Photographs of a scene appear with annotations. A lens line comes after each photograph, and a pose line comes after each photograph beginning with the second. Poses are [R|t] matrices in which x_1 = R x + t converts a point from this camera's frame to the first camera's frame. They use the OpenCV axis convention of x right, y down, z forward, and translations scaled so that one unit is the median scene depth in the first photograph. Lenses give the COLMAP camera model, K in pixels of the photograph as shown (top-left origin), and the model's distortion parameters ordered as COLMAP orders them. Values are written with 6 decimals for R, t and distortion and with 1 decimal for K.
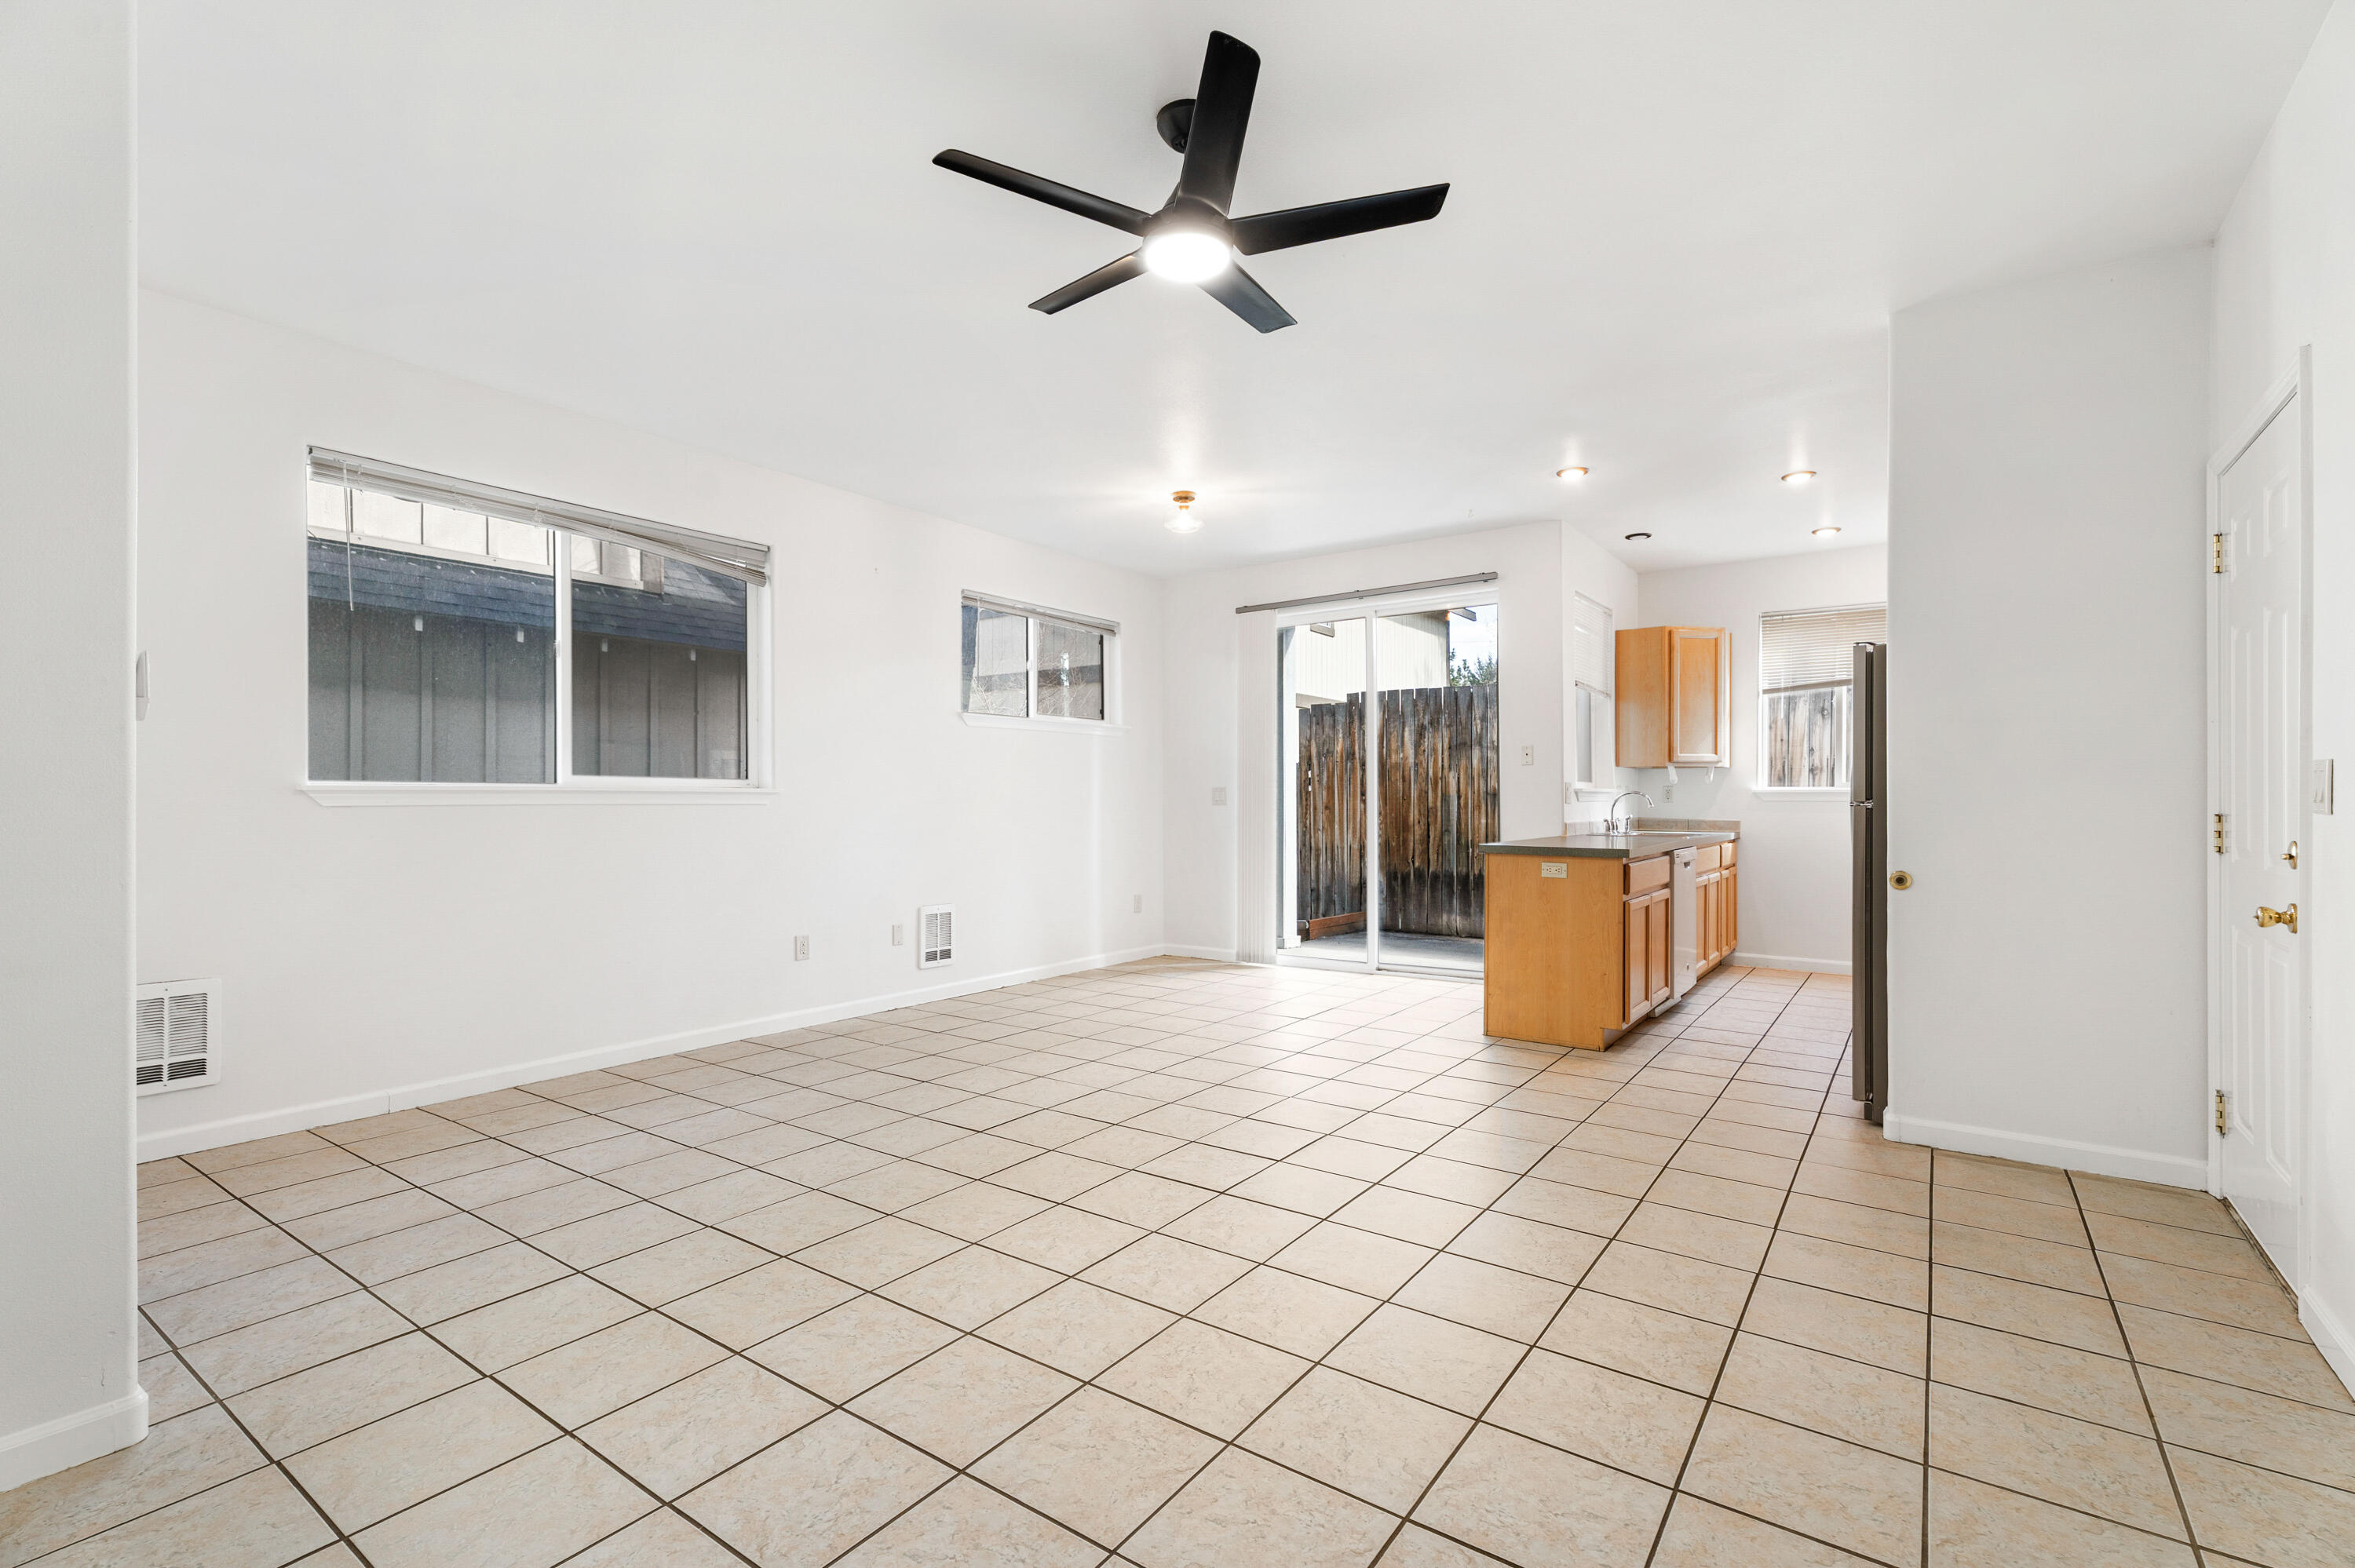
lens RADIAL K [[1073.4, 0, 1177.5], [0, 1073.4, 784.0], [0, 0, 1]] dist [-0.000899, -0.000117]
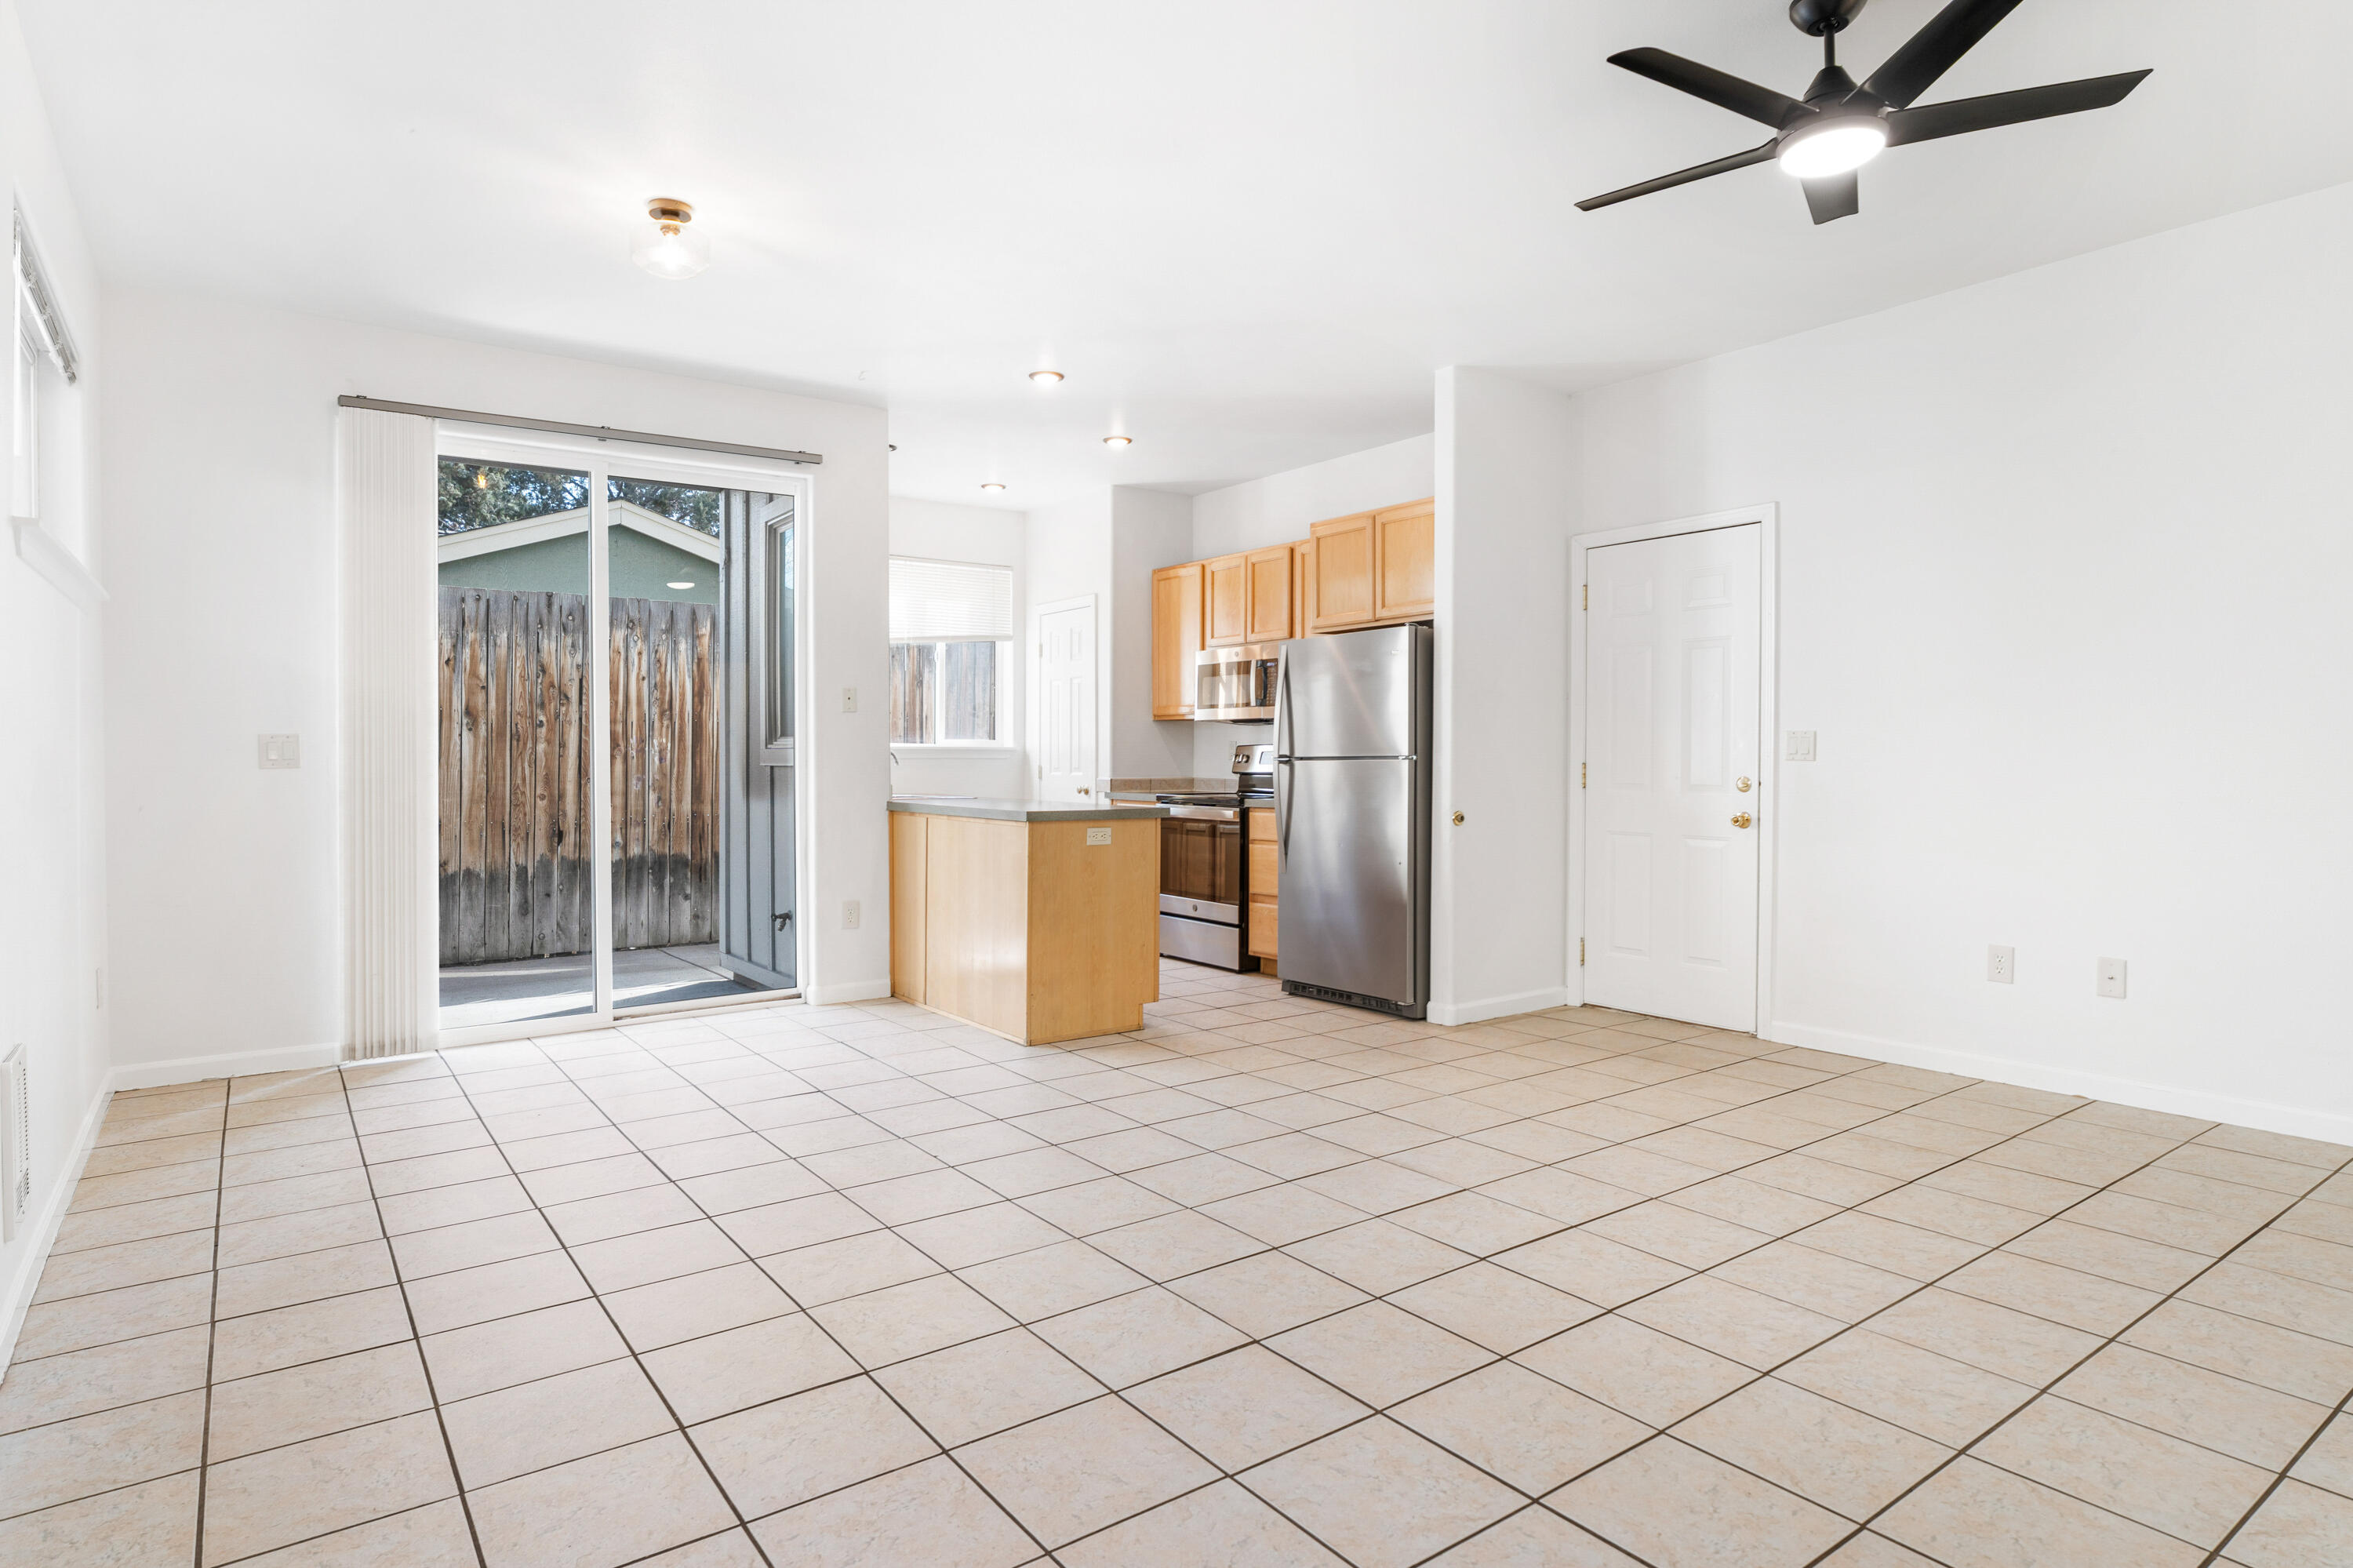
lens RADIAL K [[1263.5, 0, 1176.5], [0, 1263.5, 784.0], [0, 0, 1]] dist [0.002541, -0.009645]
pose [[0.312839, -0.023774, 0.949509, -0.832436], [-0.009867, 0.999551, 0.028278, 0.010714], [-0.949755, -0.018215, 0.312464, 0.841866]]
